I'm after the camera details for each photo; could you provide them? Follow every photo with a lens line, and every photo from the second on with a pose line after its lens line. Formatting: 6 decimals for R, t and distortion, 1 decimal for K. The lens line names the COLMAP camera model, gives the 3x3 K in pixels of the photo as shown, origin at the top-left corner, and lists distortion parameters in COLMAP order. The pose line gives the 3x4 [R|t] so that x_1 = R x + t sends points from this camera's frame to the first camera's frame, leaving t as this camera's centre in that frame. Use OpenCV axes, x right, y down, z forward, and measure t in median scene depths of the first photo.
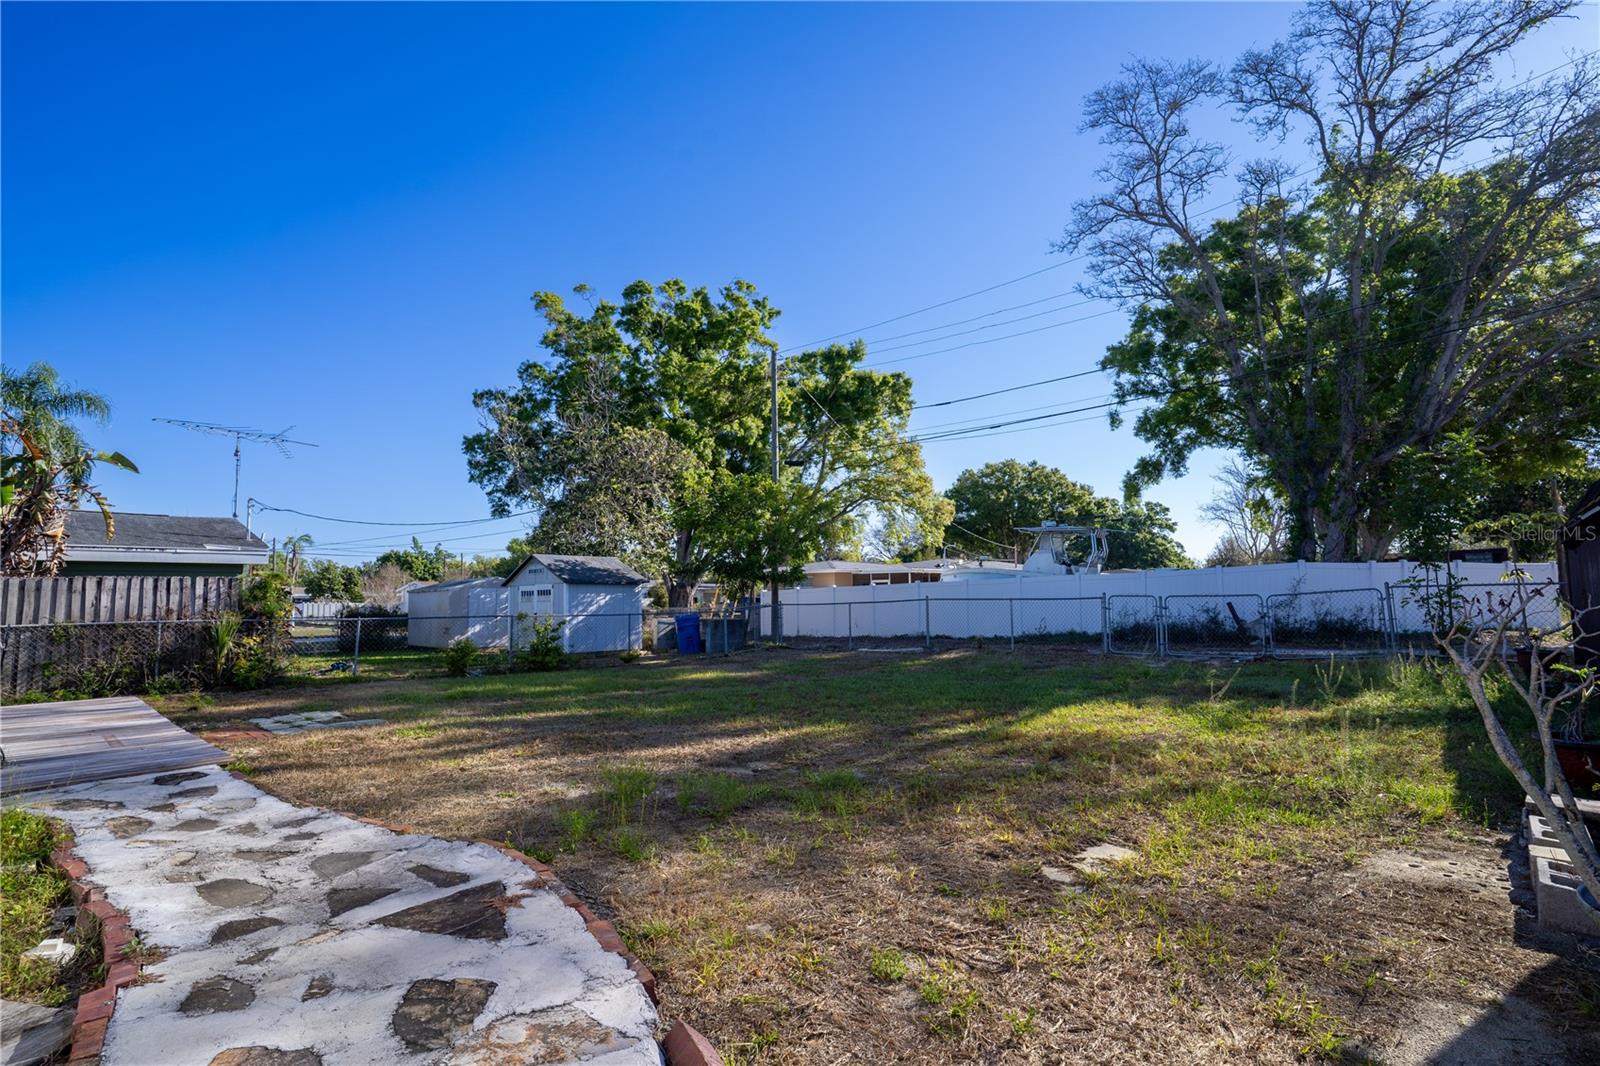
lens RADIAL K [[796.4, 0, 794.9], [0, 796.4, 528.9], [0, 0, 1]] dist [-0.033869, 0.002381]
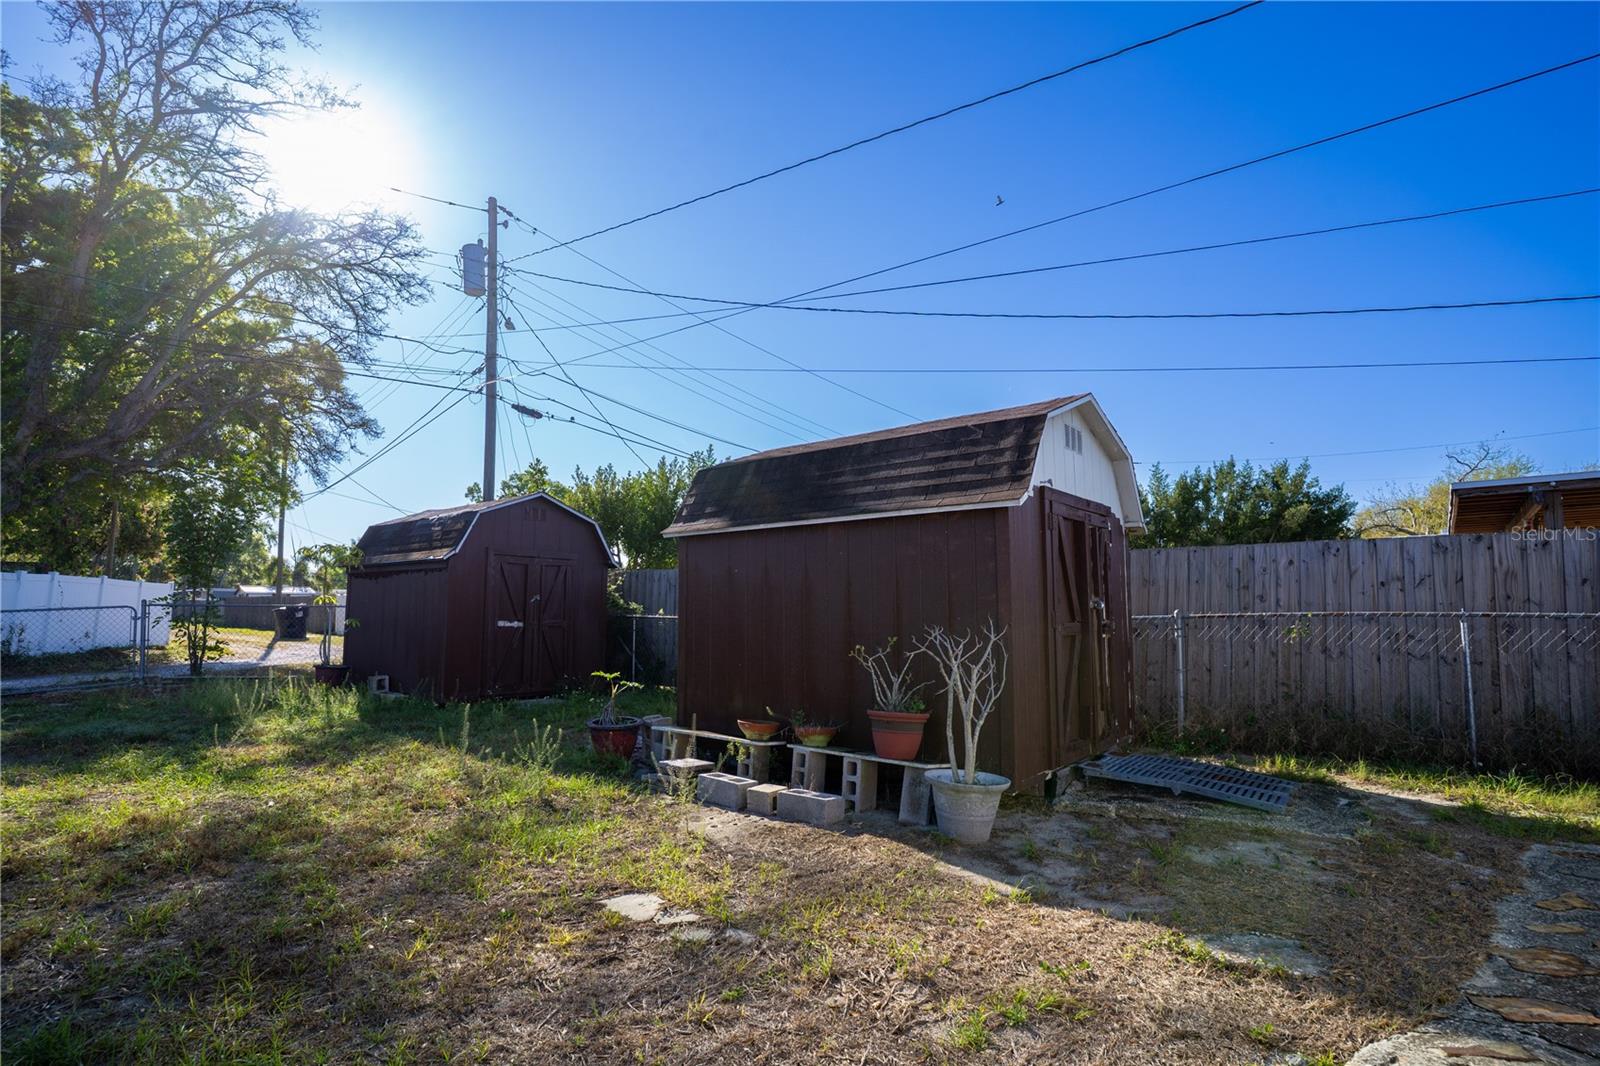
lens RADIAL K [[796.4, 0, 794.4], [0, 796.4, 534.5], [0, 0, 1]] dist [-0.033869, 0.002381]
pose [[-0.085603, 0.107243, 0.990541, -0.605781], [-0.094458, 0.988839, -0.115221, 0.077940], [-0.991842, -0.103428, -0.074517, 0.977455]]
